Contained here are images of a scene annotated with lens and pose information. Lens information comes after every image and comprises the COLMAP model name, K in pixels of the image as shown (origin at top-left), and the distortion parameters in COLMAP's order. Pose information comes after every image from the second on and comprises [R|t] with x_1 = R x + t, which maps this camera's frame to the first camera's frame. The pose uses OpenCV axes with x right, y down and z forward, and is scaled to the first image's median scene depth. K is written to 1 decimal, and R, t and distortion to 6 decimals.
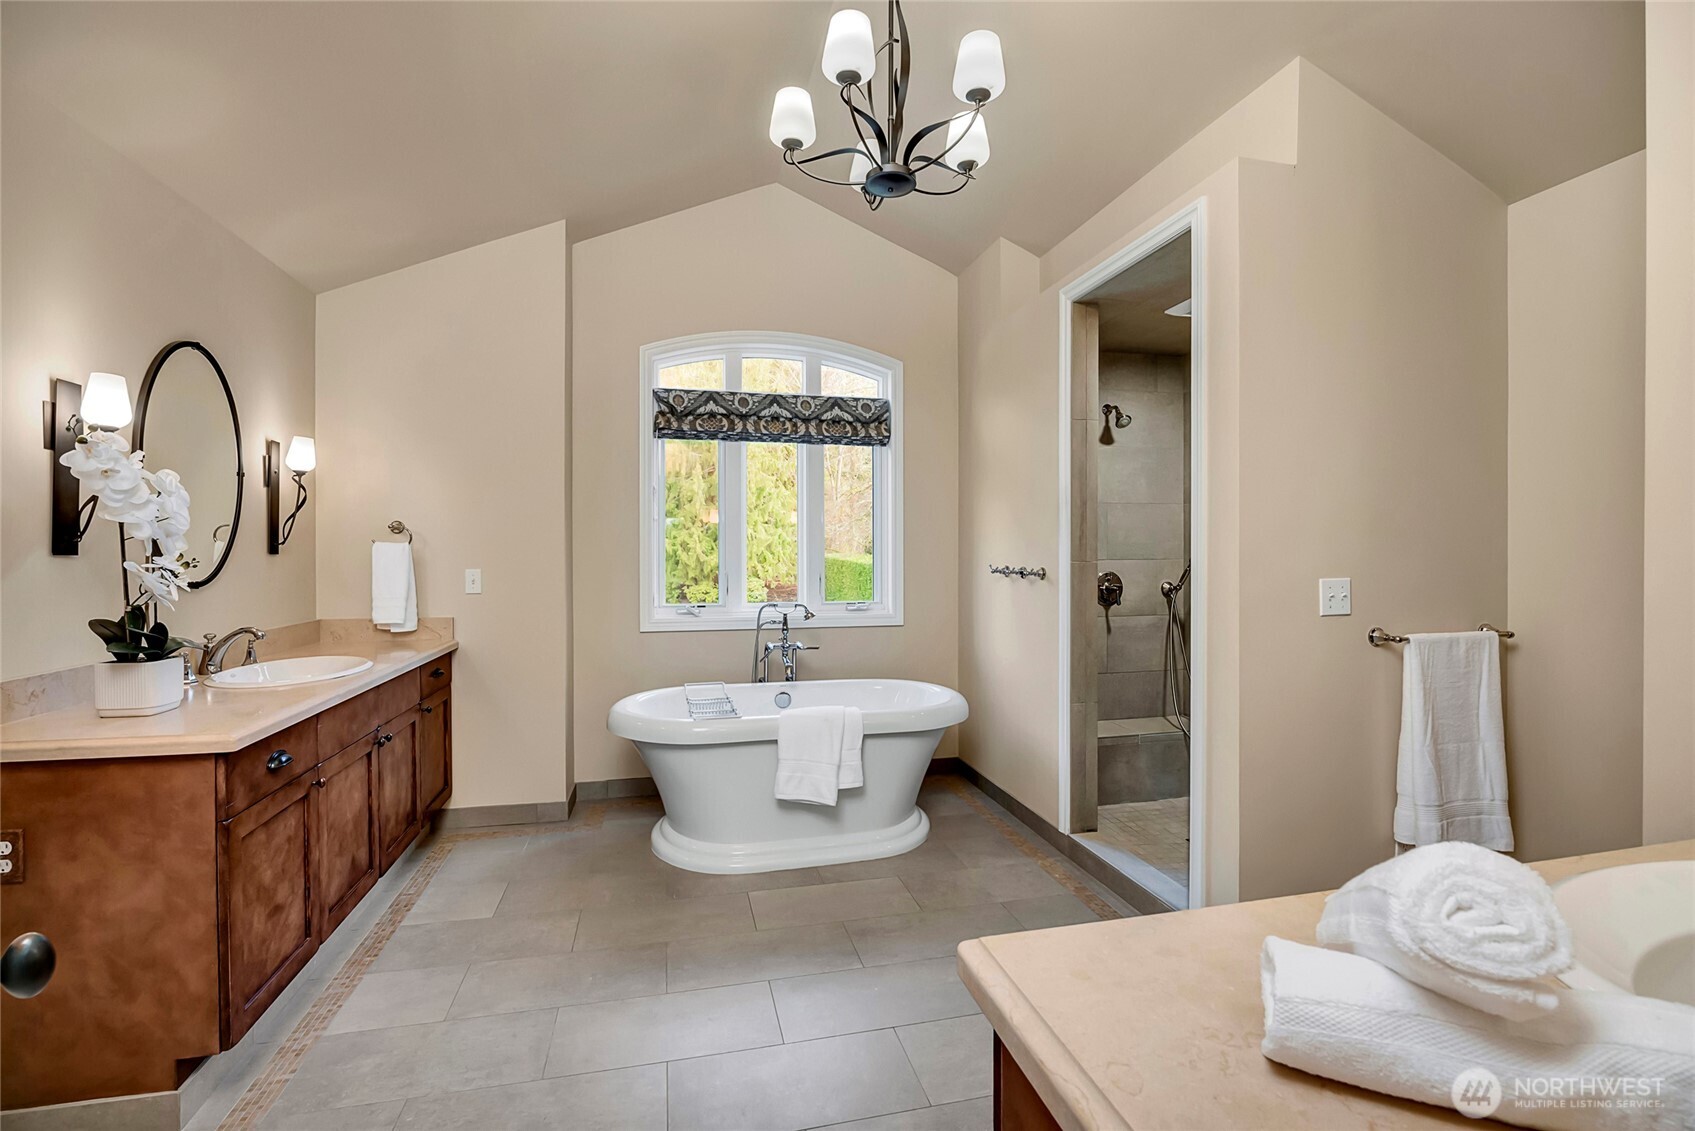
lens RADIAL K [[748.7, 0, 847.5], [0, 748.7, 565.5], [0, 0, 1]] dist [-0.001538, -0.000101]
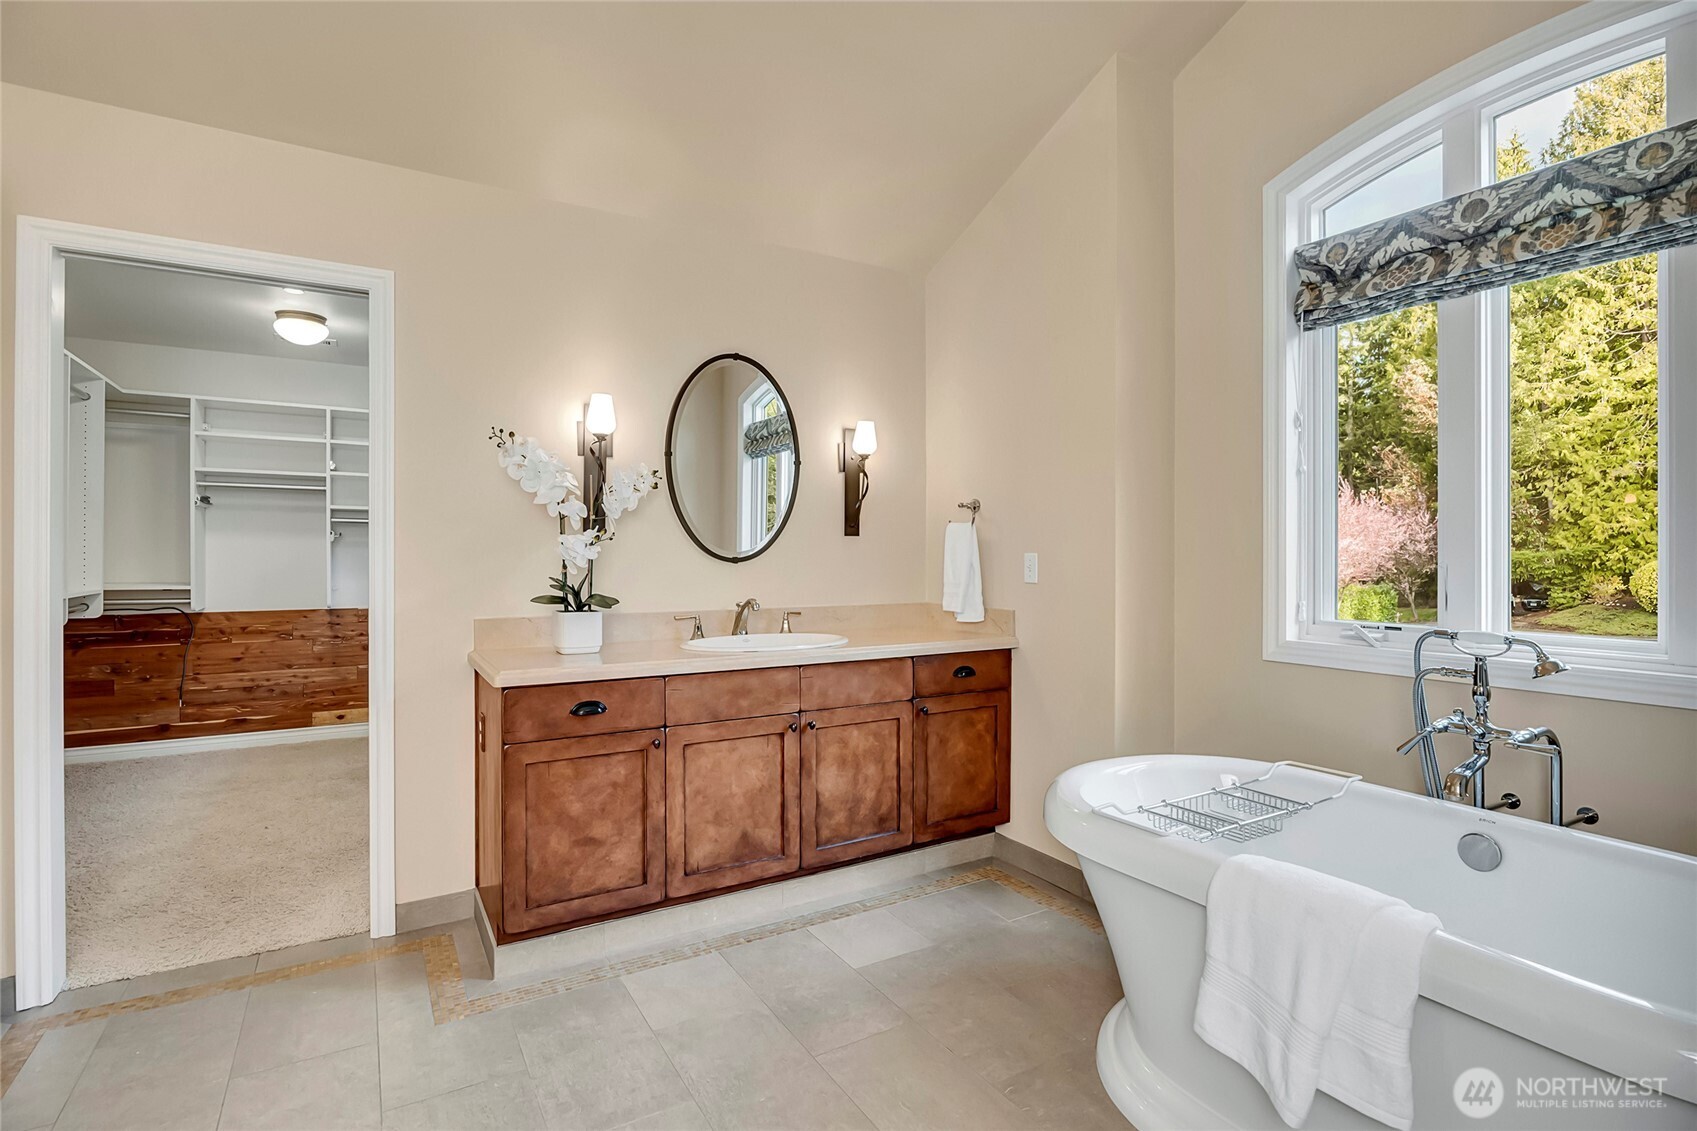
lens RADIAL K [[816.6, 0, 848.5], [0, 816.6, 565.5], [0, 0, 1]] dist [-0.014659, 0.000267]
pose [[0.294050, 0.011992, -0.955715, 0.253118], [-0.018559, 0.999804, 0.006835, 0.014558], [0.955610, 0.015727, 0.294215, 0.493618]]
